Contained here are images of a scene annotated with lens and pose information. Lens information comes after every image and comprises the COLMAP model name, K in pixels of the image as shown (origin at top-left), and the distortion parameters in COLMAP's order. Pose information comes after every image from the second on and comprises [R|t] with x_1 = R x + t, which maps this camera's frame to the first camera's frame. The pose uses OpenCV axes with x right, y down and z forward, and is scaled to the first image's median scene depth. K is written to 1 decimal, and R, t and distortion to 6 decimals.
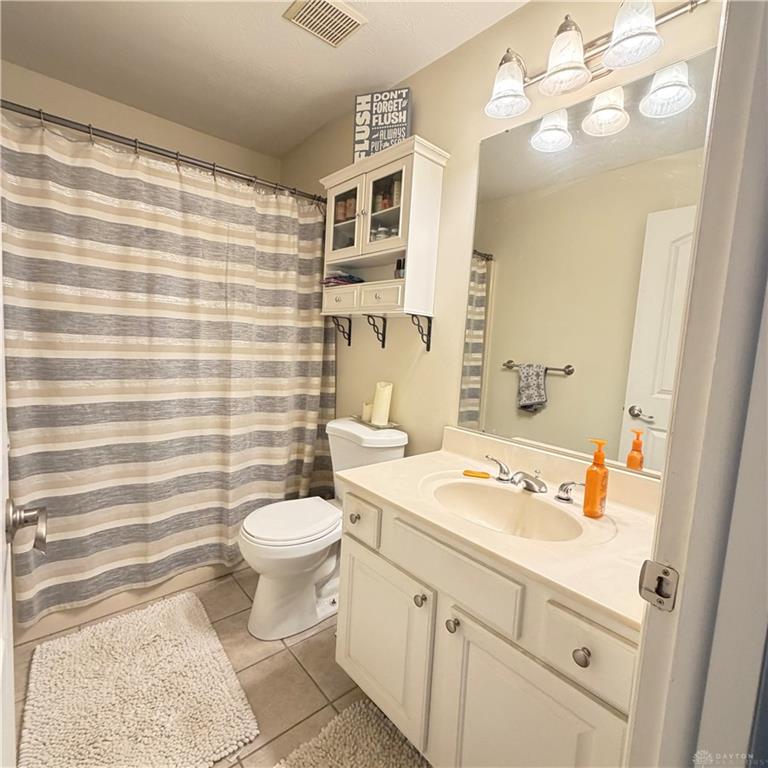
lens RADIAL K [[407.9, 0, 385.0], [0, 407.9, 384.5], [0, 0, 1]] dist [0.000016, -0.000409]
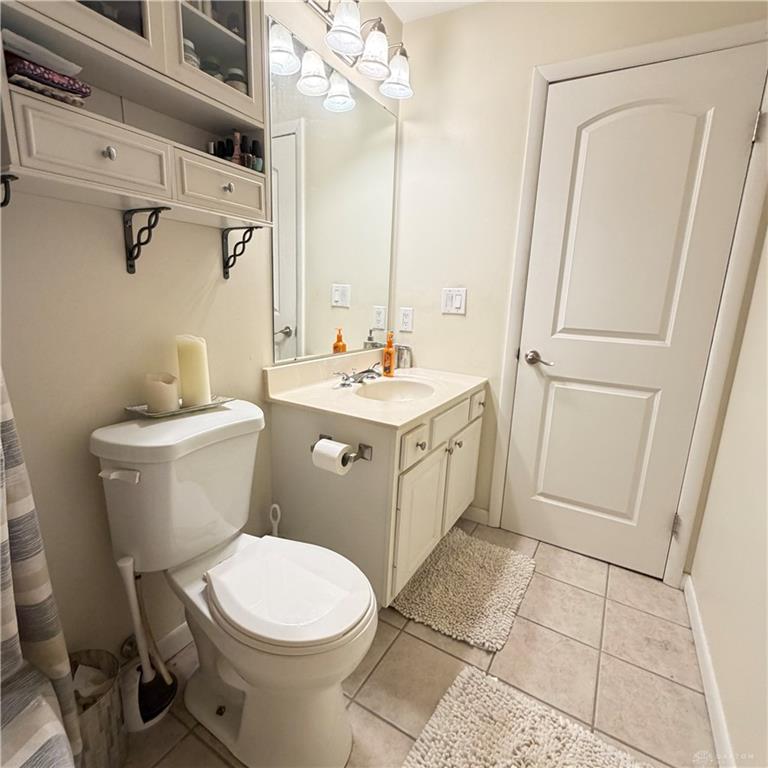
lens RADIAL K [[407.9, 0, 385.0], [0, 407.9, 384.5], [0, 0, 1]] dist [0.000016, -0.000409]
pose [[-0.315878, -0.272983, 0.908681, -0.700016], [0.036073, 0.953569, 0.299008, -0.110145], [-0.948114, 0.127229, -0.291364, 0.981379]]
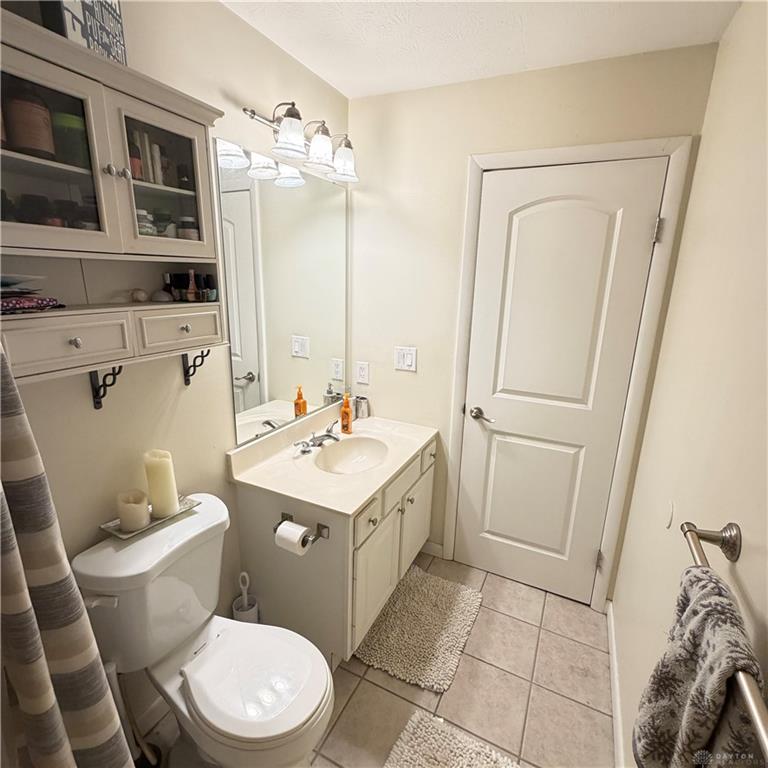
lens RADIAL K [[407.9, 0, 385.0], [0, 407.9, 384.5], [0, 0, 1]] dist [0.000016, -0.000409]
pose [[-0.387246, -0.296191, 0.873105, -0.735085], [0.044034, 0.939970, 0.338404, -0.334704], [-0.920924, 0.169492, -0.350957, 0.938645]]
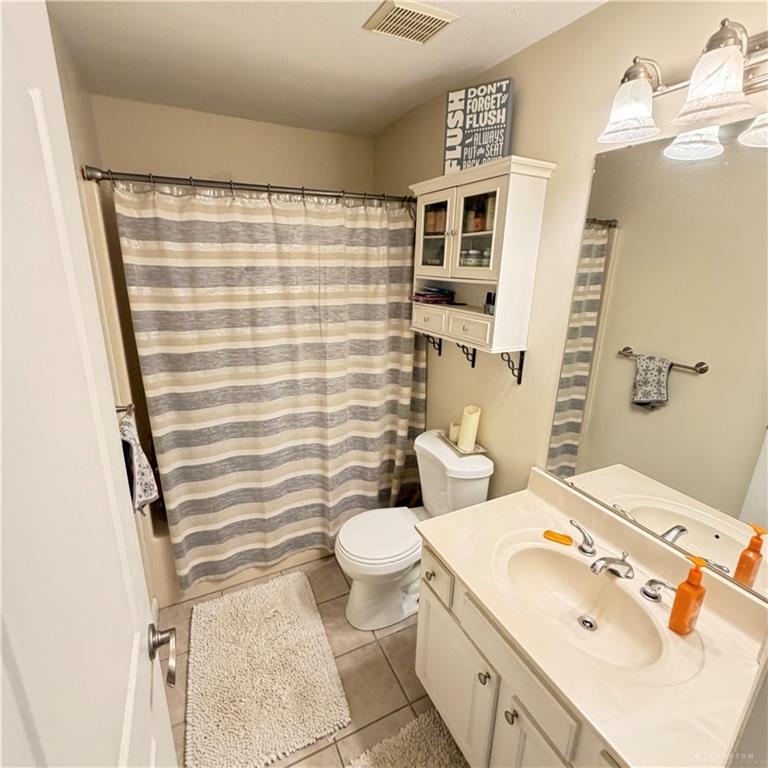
lens RADIAL K [[407.9, 0, 385.0], [0, 407.9, 384.5], [0, 0, 1]] dist [0.000016, -0.000409]
pose [[0.966915, 0.038236, -0.252217, 0.044460], [0.008281, 0.983477, 0.180842, -0.257320], [0.254964, -0.176948, 0.950622, 0.023245]]
